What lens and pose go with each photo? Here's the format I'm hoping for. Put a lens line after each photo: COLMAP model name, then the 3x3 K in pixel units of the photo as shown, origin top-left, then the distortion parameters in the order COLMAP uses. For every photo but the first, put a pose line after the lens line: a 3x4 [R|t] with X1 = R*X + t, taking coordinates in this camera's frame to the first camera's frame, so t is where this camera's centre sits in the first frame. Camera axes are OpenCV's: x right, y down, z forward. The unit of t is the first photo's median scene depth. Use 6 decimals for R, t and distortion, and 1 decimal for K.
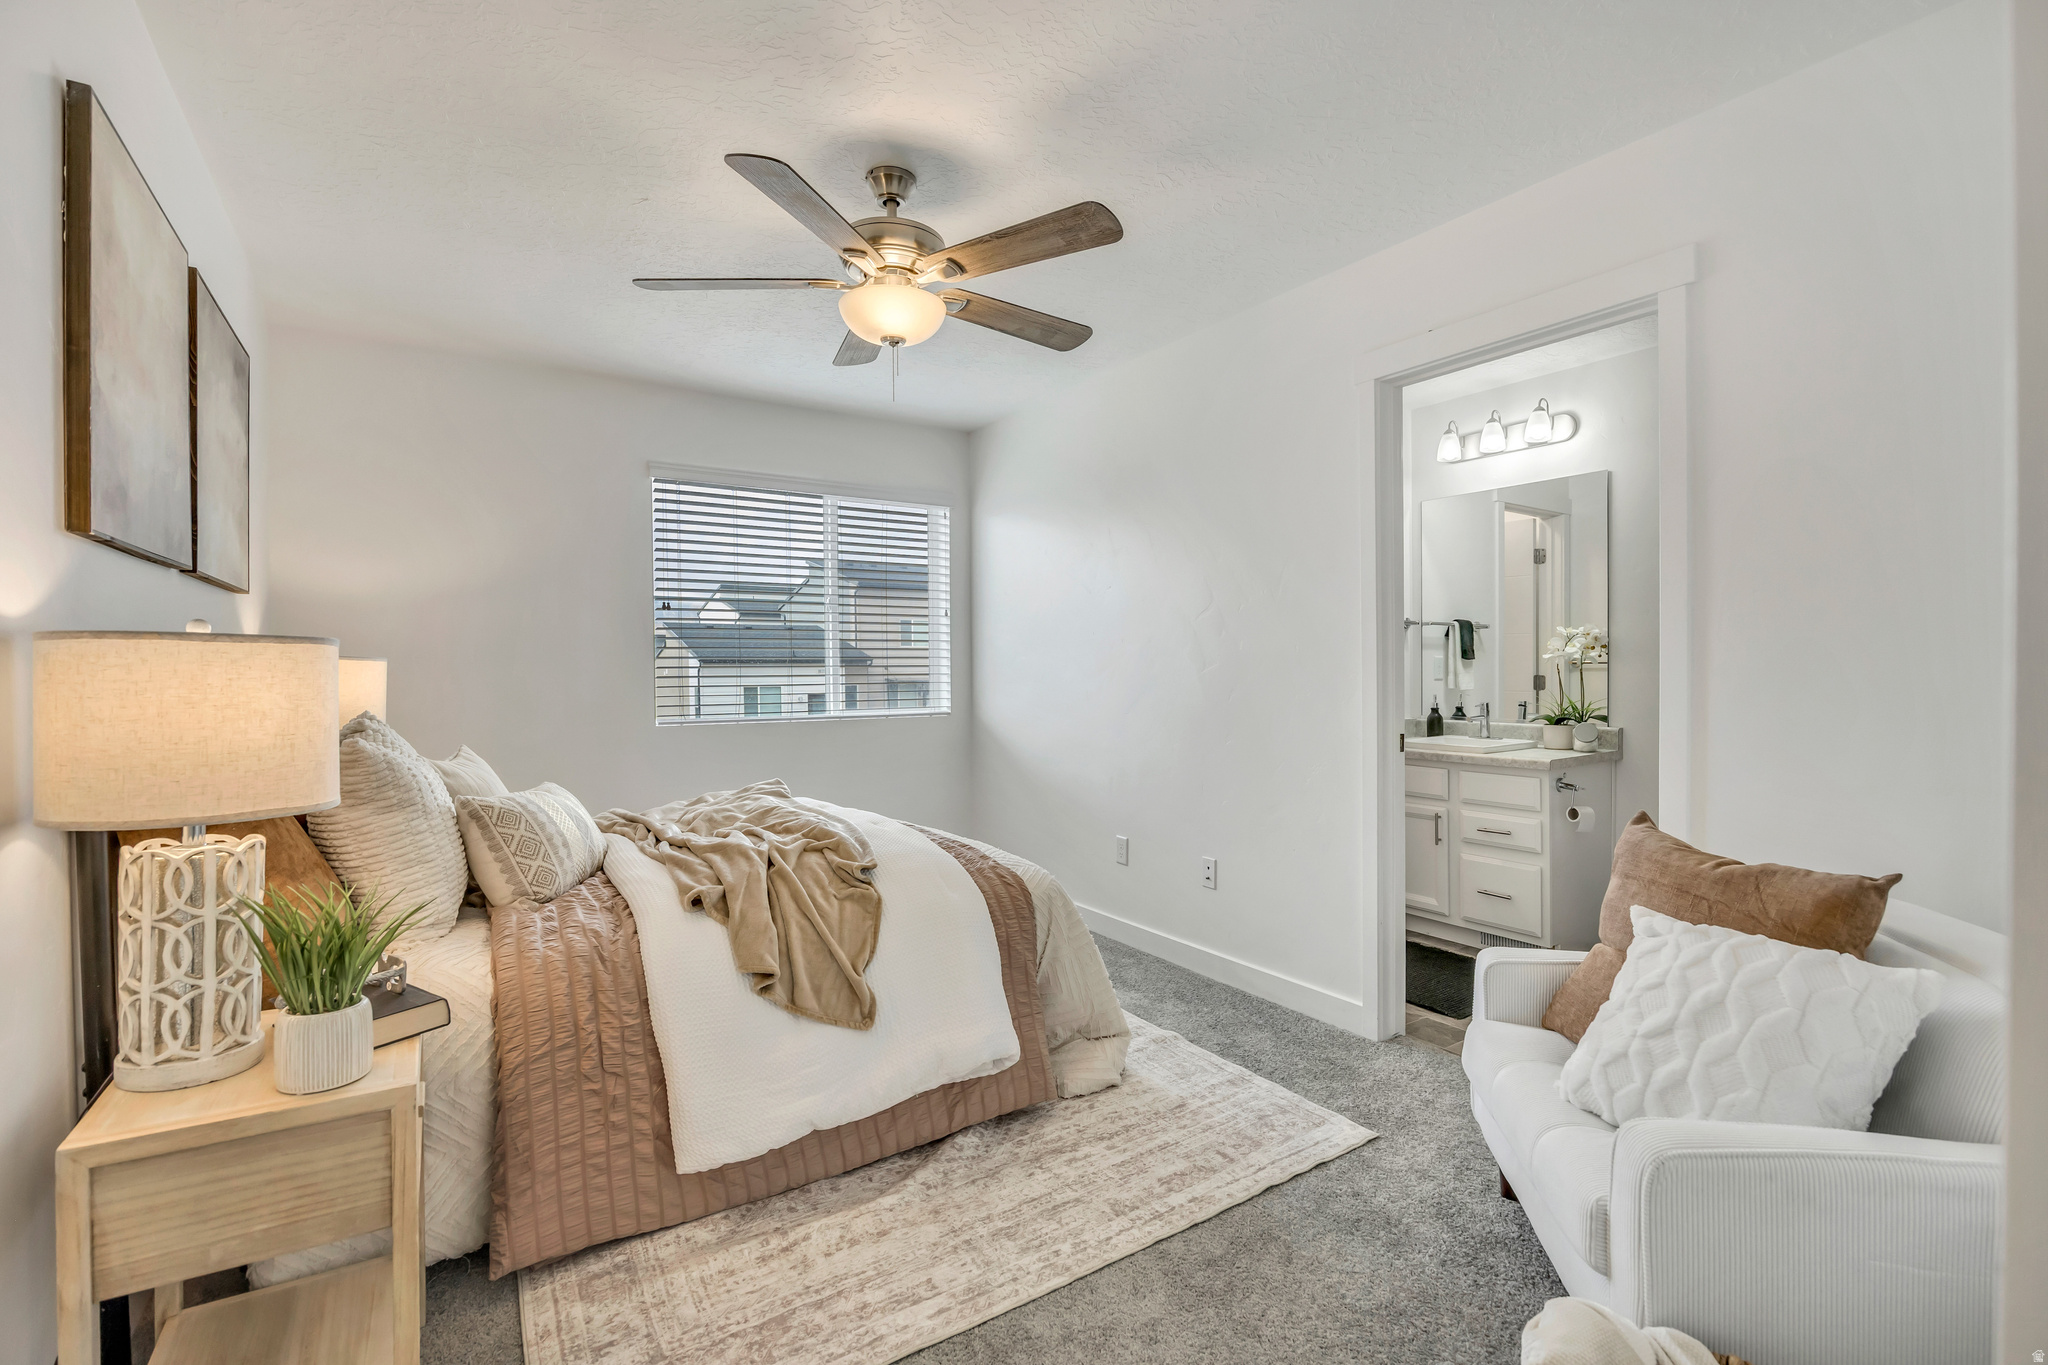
lens RADIAL K [[909.4, 0, 1035.2], [0, 909.4, 657.5], [0, 0, 1]] dist [-0.002613, -0.000324]
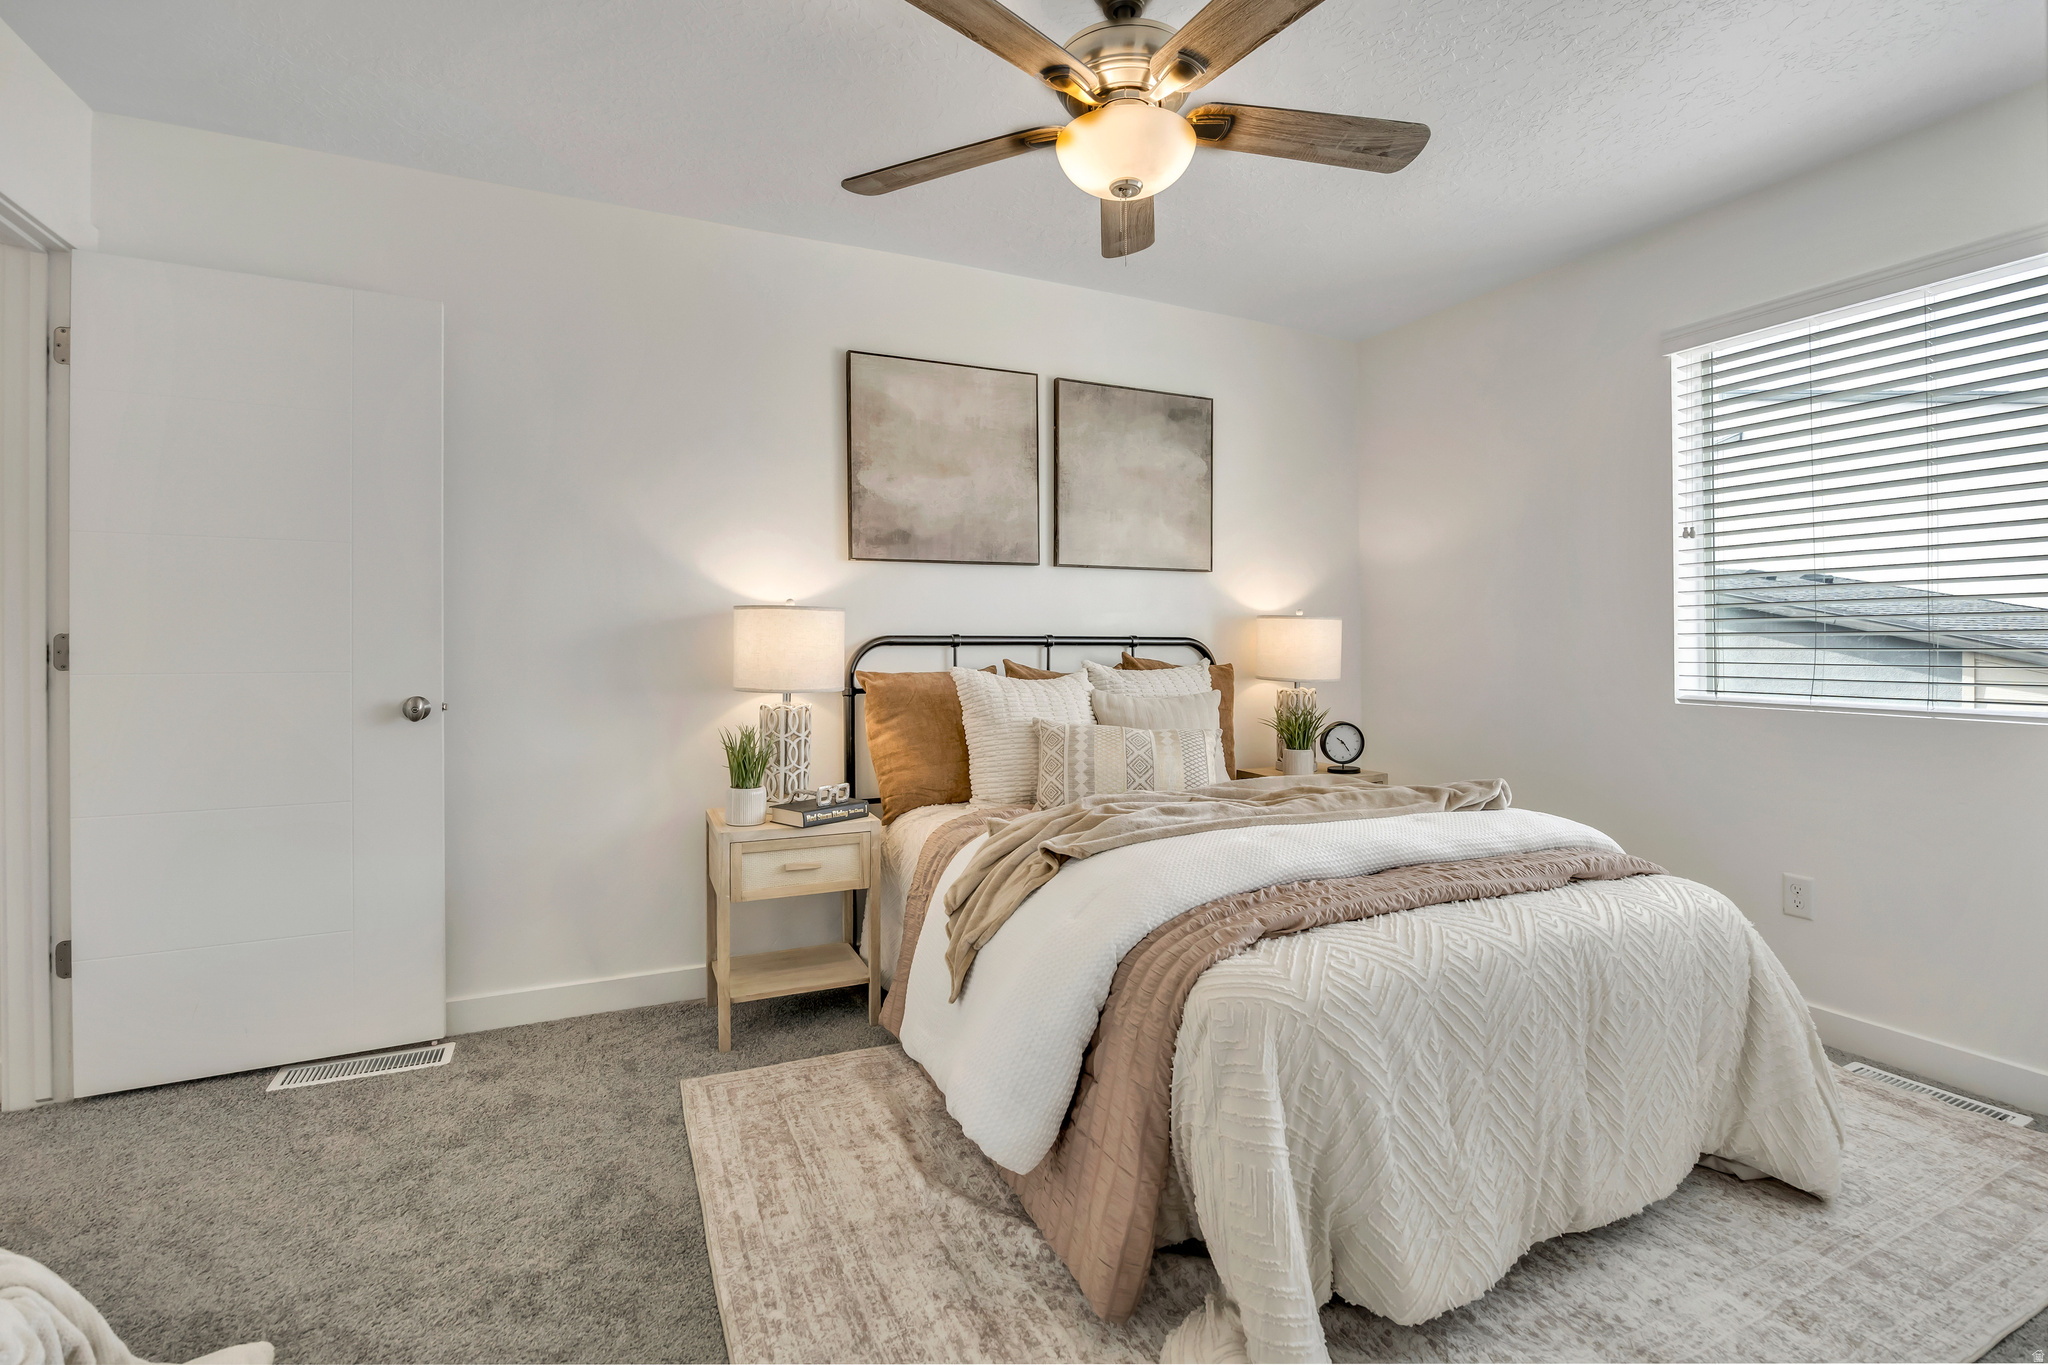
lens RADIAL K [[909.4, 0, 1035.2], [0, 909.4, 657.5], [0, 0, 1]] dist [-0.002613, -0.000324]
pose [[-0.130040, 0.013885, -0.991411, 0.481622], [0.004292, 0.999900, 0.013441, 0.023141], [0.991499, -0.002507, -0.130087, 0.791954]]
